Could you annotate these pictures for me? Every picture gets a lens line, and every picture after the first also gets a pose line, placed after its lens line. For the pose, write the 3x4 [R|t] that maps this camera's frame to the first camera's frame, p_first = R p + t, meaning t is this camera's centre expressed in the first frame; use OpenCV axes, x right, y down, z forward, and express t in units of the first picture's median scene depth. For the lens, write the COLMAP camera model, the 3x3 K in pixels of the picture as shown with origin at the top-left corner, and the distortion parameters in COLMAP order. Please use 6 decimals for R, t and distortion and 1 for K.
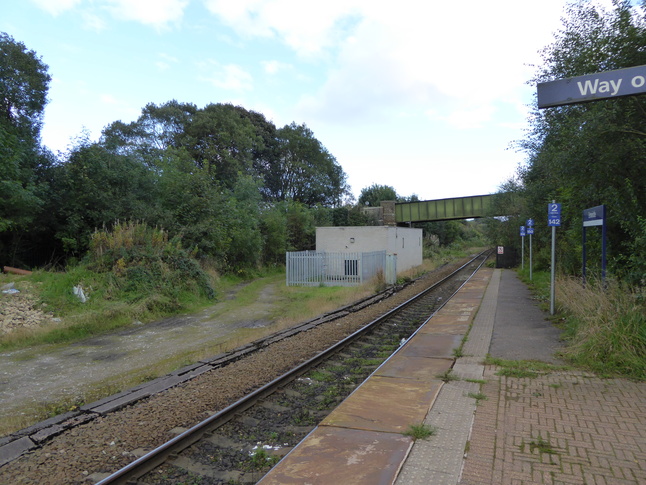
lens RADIAL K [[462.7, 0, 326.8], [0, 462.7, 240.9], [0, 0, 1]] dist [-0.009622, -0.001242]
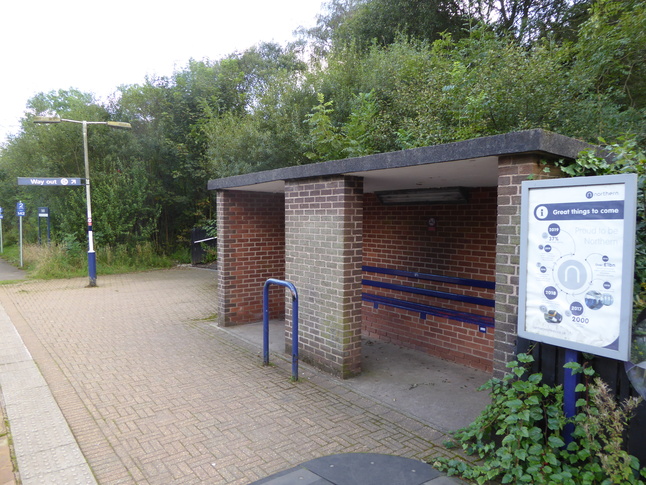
lens RADIAL K [[462.7, 0, 329.2], [0, 462.7, 241.9], [0, 0, 1]] dist [-0.009622, -0.001242]
pose [[0.494792, -0.048050, 0.867682, -0.049503], [0.008076, 0.998681, 0.050699, -0.001500], [-0.868974, -0.018078, 0.494528, -0.096748]]
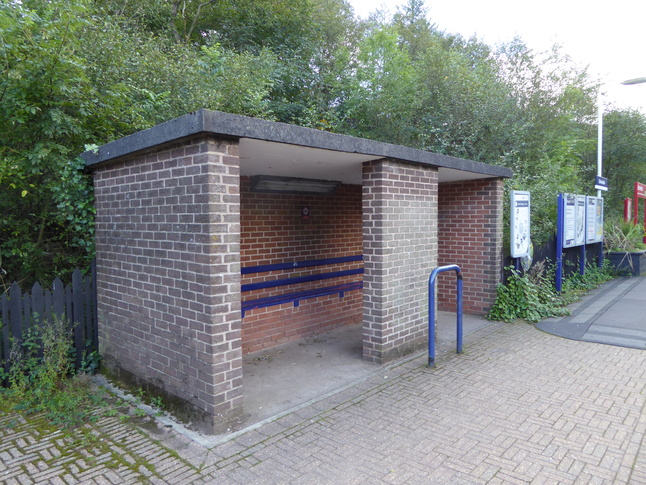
lens RADIAL K [[462.7, 0, 328.5], [0, 462.7, 241.7], [0, 0, 1]] dist [-0.009622, -0.001242]
pose [[-0.946543, -0.010478, 0.322408, 0.052535], [0.009854, 0.998067, 0.061364, 0.001044], [-0.322427, 0.061260, -0.944610, 0.125626]]
